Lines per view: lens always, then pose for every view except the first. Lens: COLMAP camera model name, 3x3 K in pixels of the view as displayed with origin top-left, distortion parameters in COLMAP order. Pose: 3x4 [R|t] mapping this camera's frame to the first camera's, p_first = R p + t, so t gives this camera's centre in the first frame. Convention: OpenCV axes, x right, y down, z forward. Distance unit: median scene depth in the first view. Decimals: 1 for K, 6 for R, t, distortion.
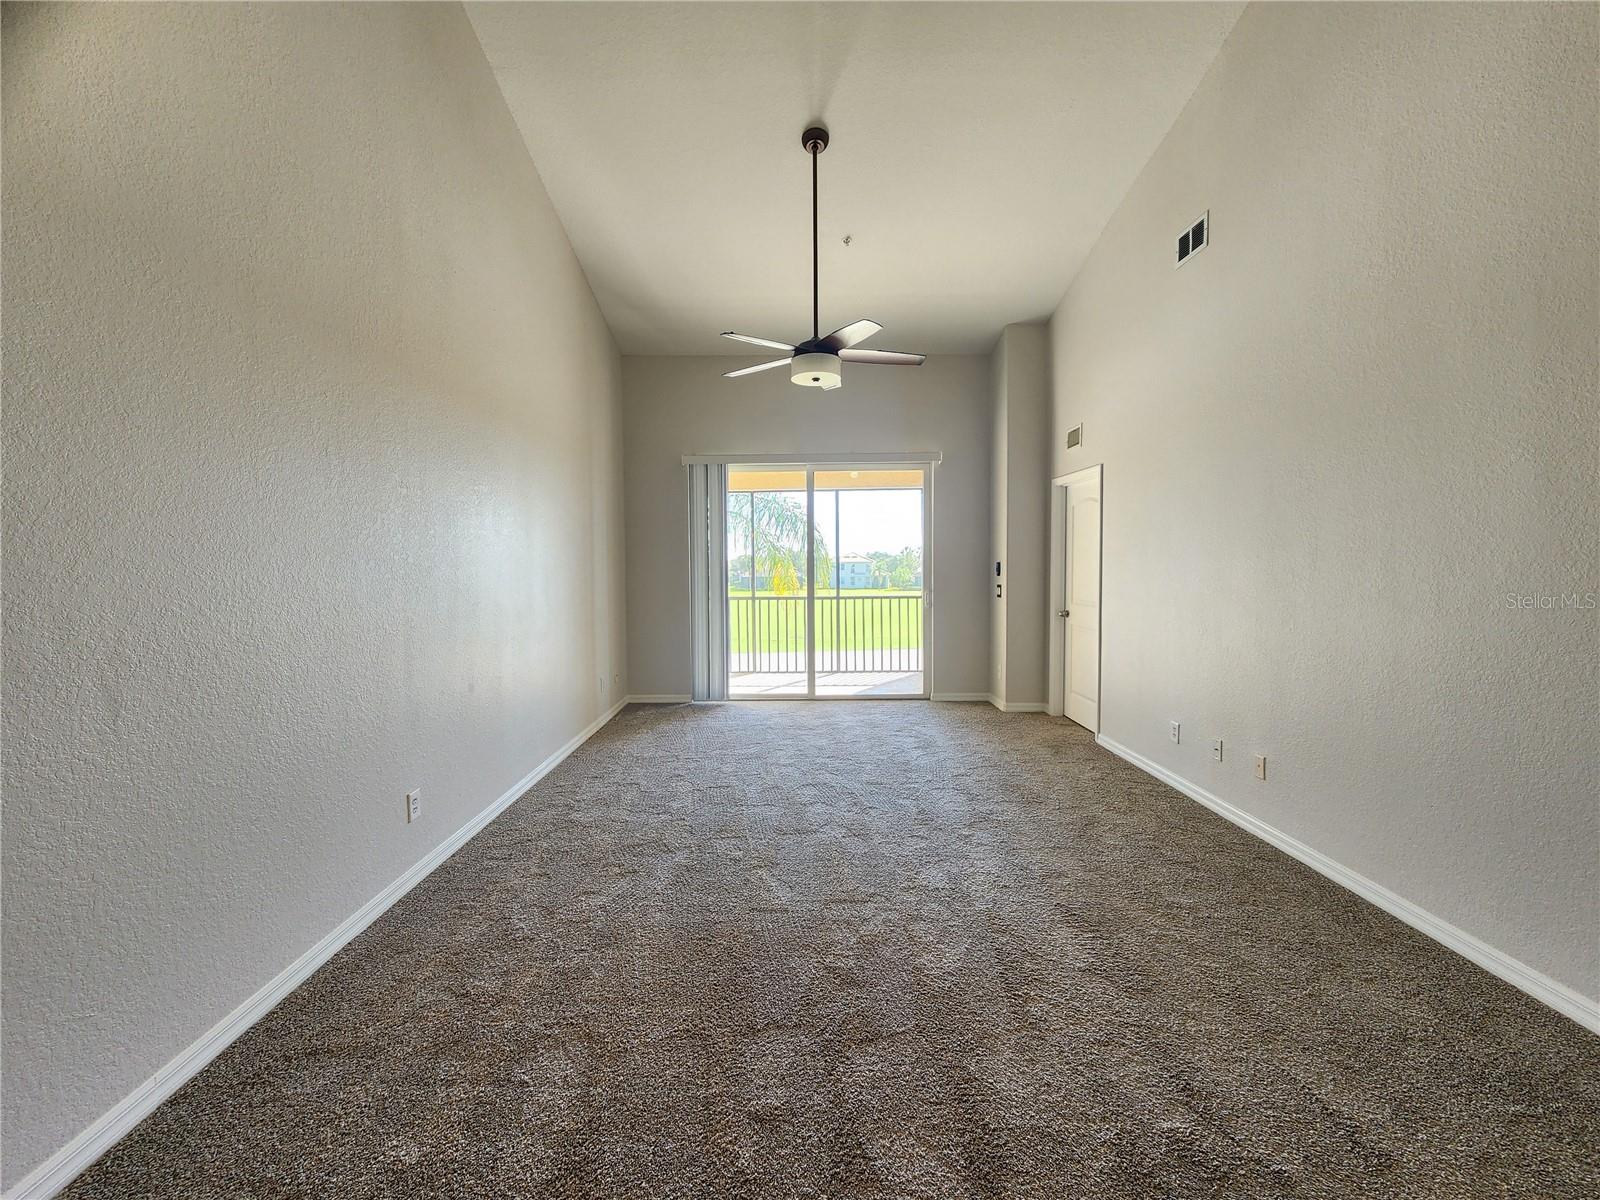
lens RADIAL K [[660.4, 0, 792.5], [0, 660.4, 586.4], [0, 0, 1]] dist [0.001572, 0.003599]
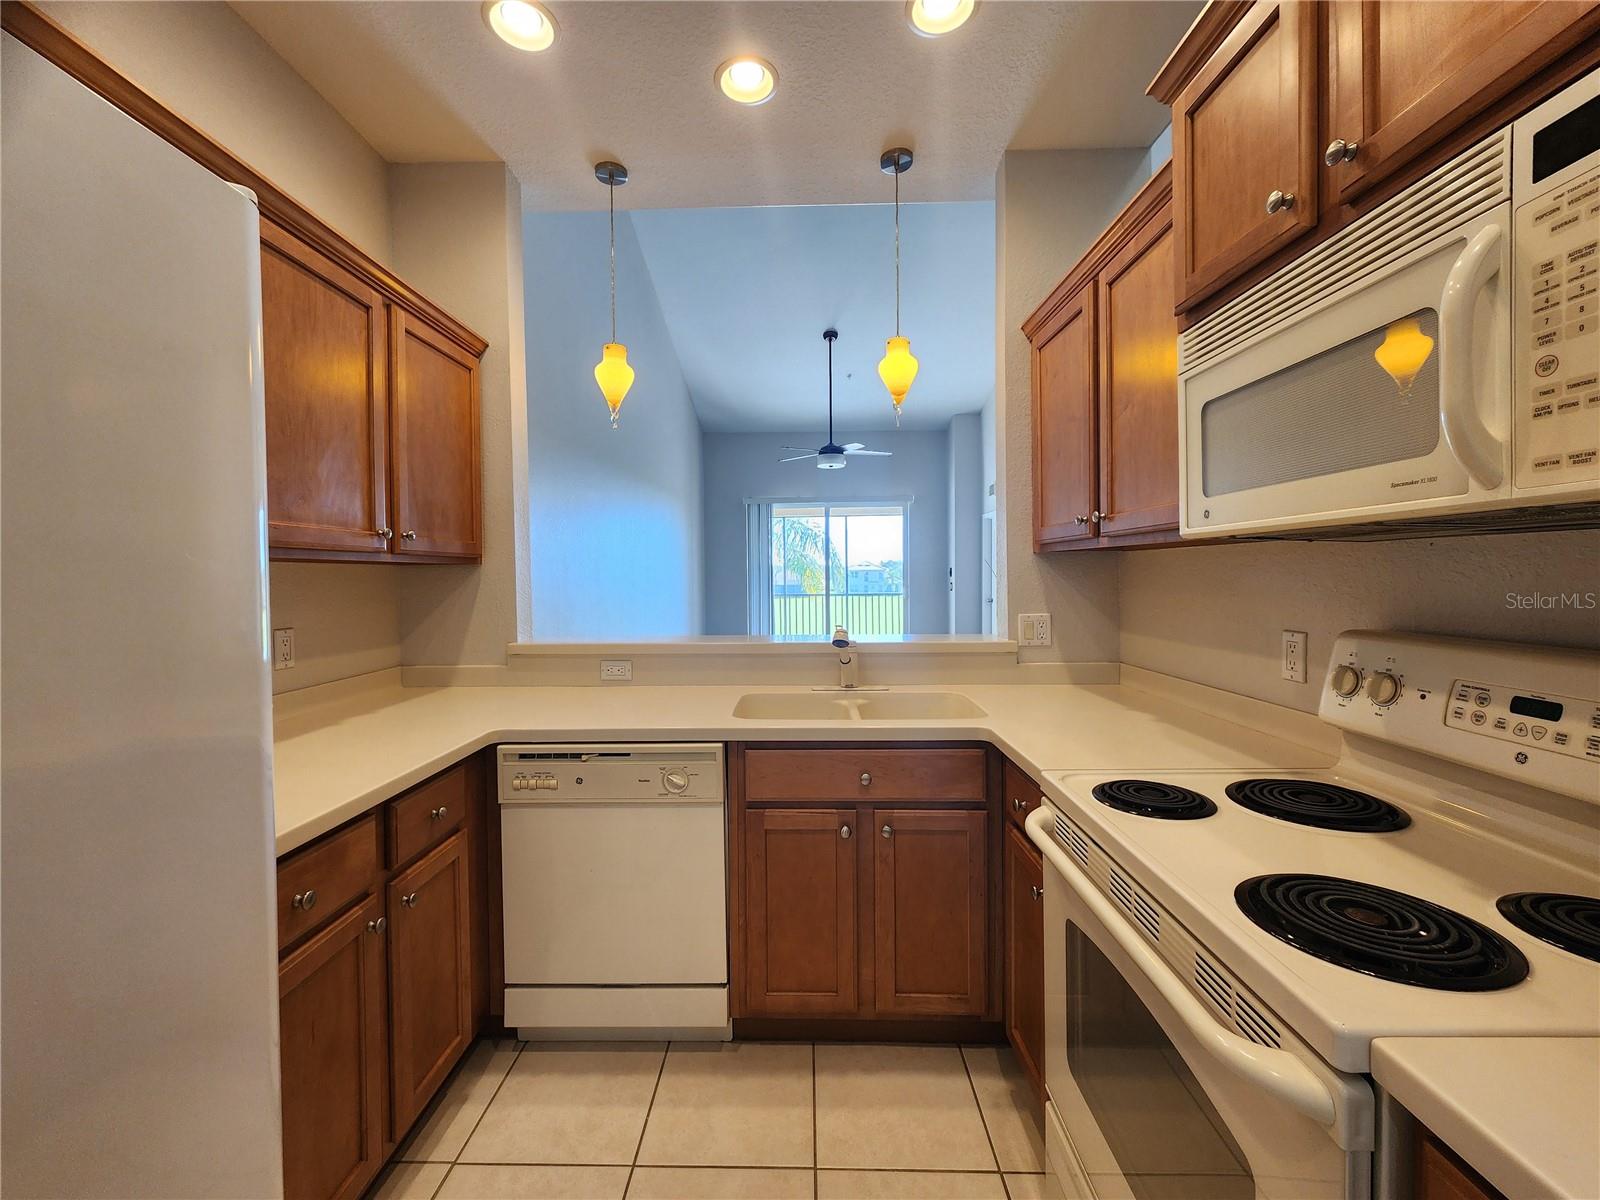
lens RADIAL K [[660.4, 0, 792.5], [0, 660.4, 586.4], [0, 0, 1]] dist [0.001572, 0.003599]
pose [[0.999753, -0.002124, -0.022102, -0.019362], [0.001835, 0.999912, -0.013105, 0.025100], [0.022128, 0.013061, 0.999670, -0.509784]]
